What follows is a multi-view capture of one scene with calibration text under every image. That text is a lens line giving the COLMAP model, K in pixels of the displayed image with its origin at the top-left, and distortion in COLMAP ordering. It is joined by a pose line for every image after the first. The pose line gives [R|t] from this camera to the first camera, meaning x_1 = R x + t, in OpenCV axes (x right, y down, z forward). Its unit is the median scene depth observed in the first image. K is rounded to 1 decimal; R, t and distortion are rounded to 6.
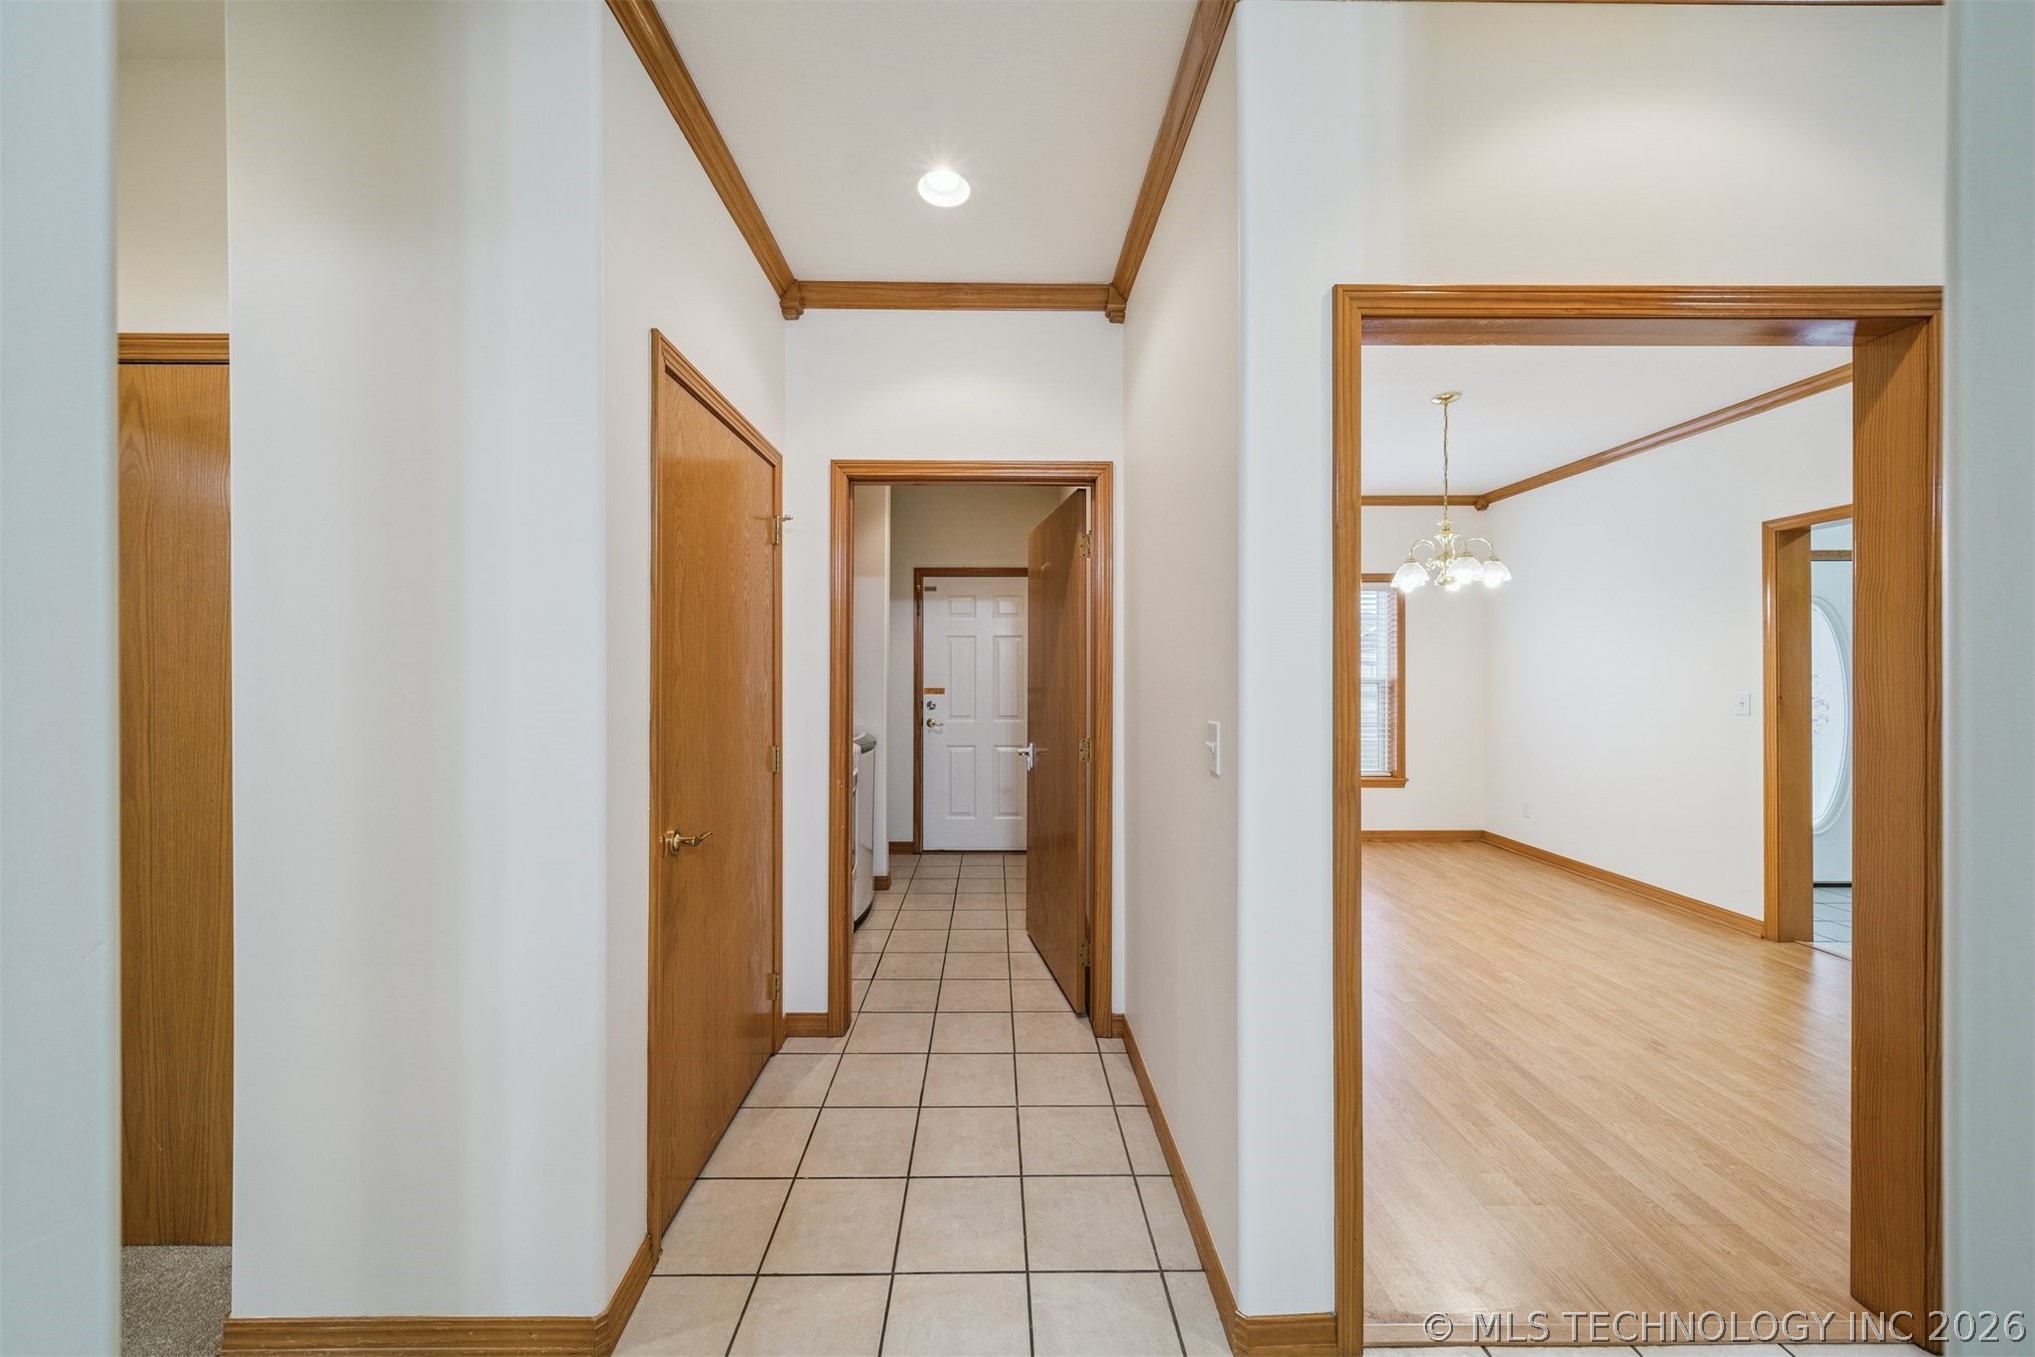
lens RADIAL K [[710.4, 0, 1009.1], [0, 710.4, 676.1], [0, 0, 1]] dist [0.008879, -0.001603]
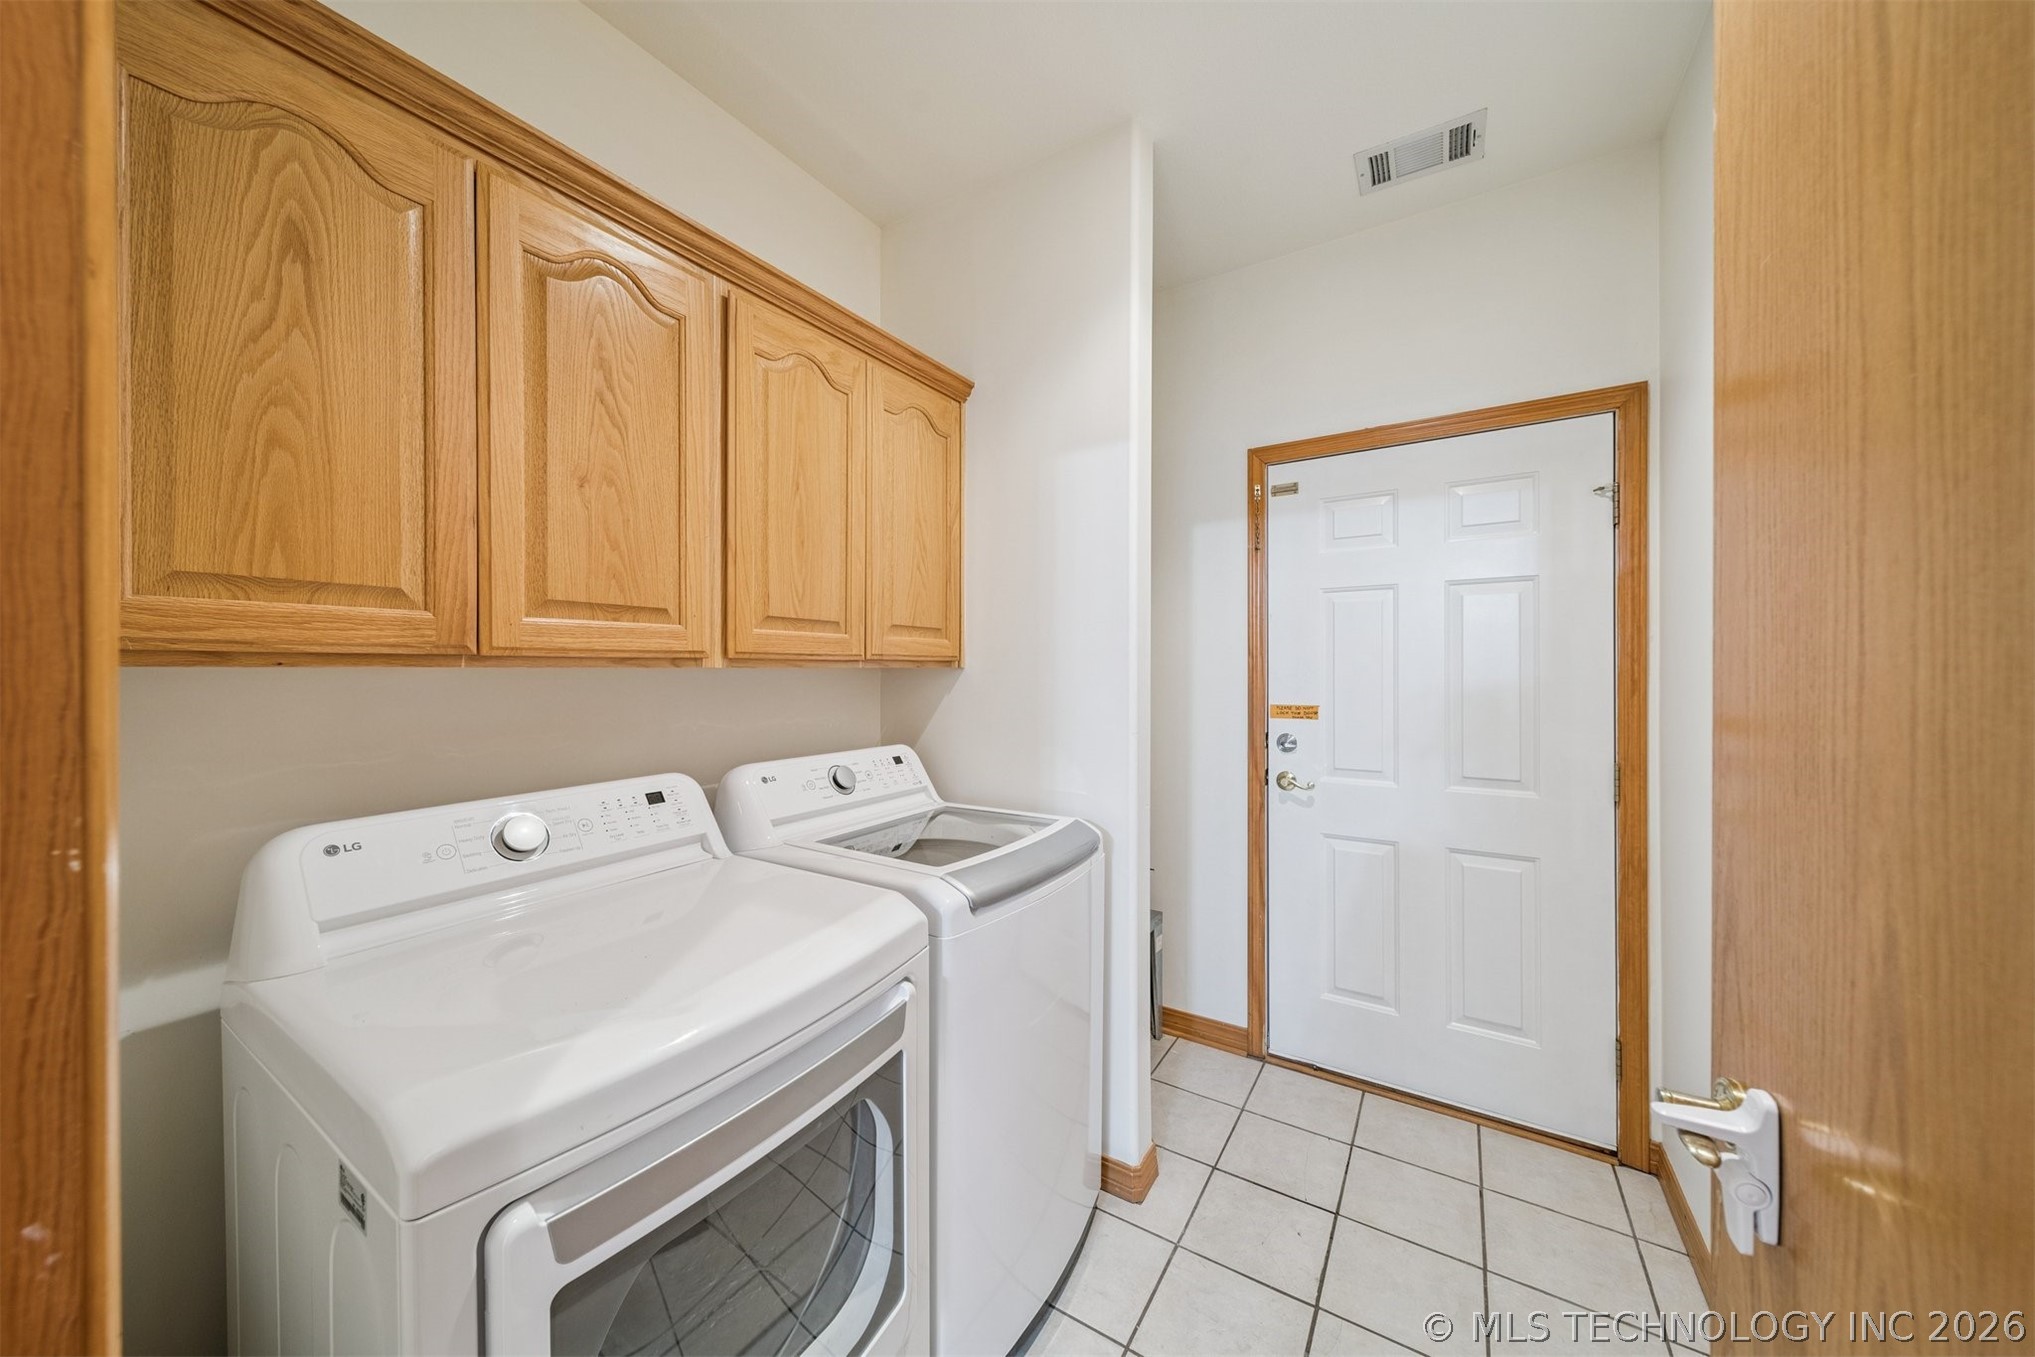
lens RADIAL K [[710.4, 0, 995.9], [0, 710.4, 674.3], [0, 0, 1]] dist [0.008879, -0.001603]
pose [[0.830051, -0.001051, -0.557687, -0.008910], [-0.001566, 0.999990, -0.004216, -0.001124], [0.557686, 0.004372, 0.830041, 0.512398]]
